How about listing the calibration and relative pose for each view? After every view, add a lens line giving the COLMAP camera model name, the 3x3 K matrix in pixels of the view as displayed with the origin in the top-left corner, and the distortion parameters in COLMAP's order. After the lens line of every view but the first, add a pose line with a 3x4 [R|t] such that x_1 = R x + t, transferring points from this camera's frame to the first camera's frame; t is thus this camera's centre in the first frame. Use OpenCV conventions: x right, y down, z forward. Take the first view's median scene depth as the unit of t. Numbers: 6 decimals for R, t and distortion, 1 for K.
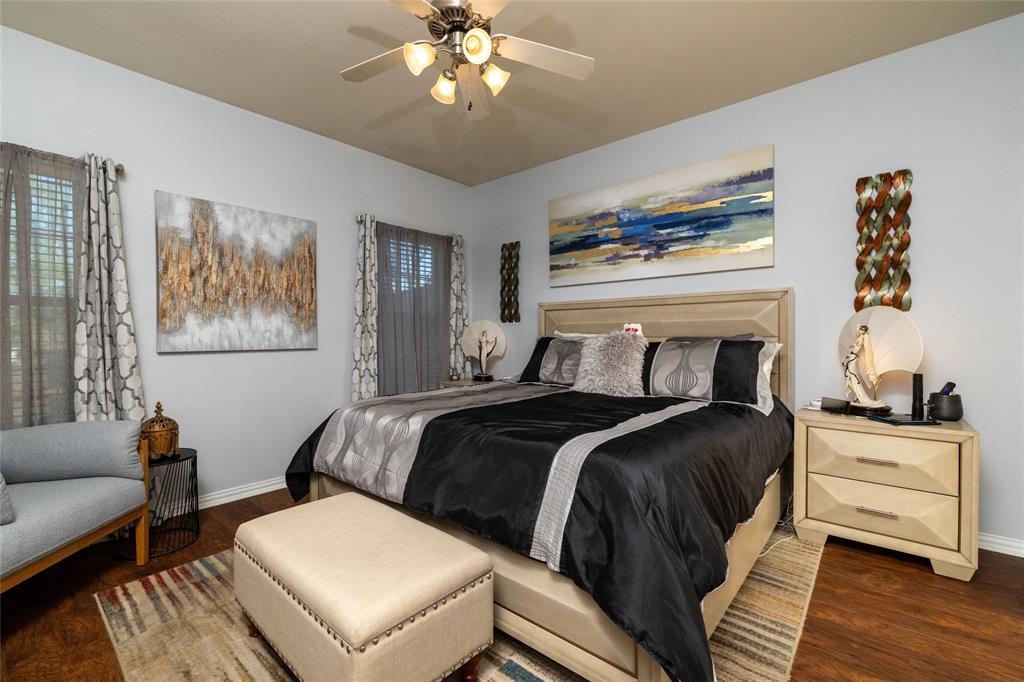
lens RADIAL K [[436.8, 0, 509.9], [0, 436.8, 339.6], [0, 0, 1]] dist [0.000323, 0.000566]
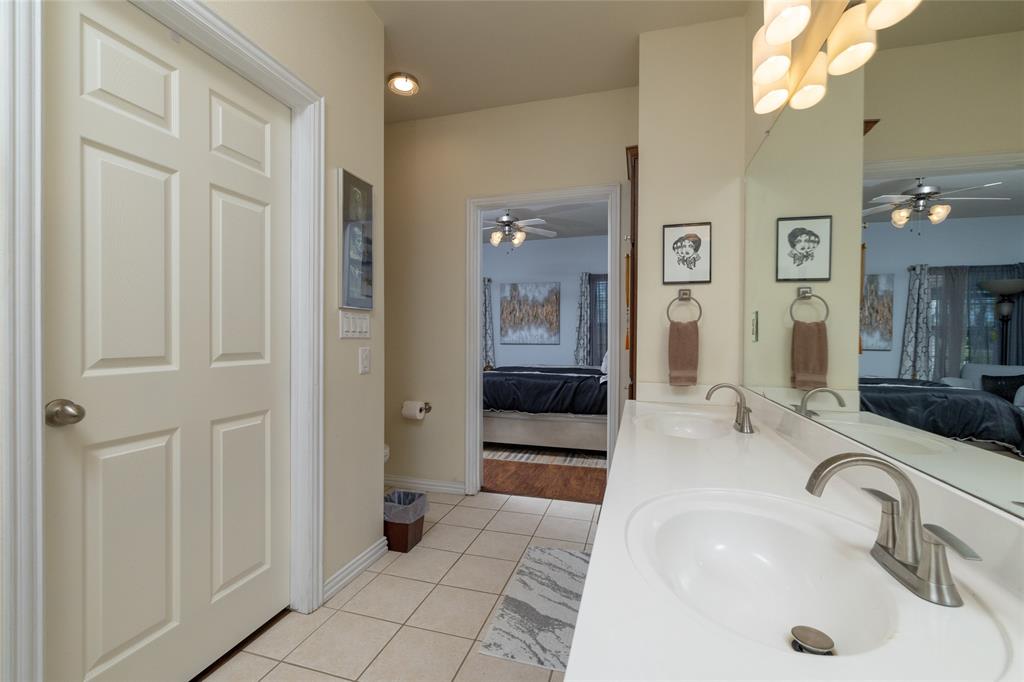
lens RADIAL K [[436.8, 0, 509.9], [0, 436.8, 339.6], [0, 0, 1]] dist [0.000323, 0.000566]
pose [[0.412909, 0.007233, -0.910743, 1.523150], [-0.013020, 0.999913, 0.002038, -0.001364], [0.910679, 0.011016, 0.412968, -0.055609]]
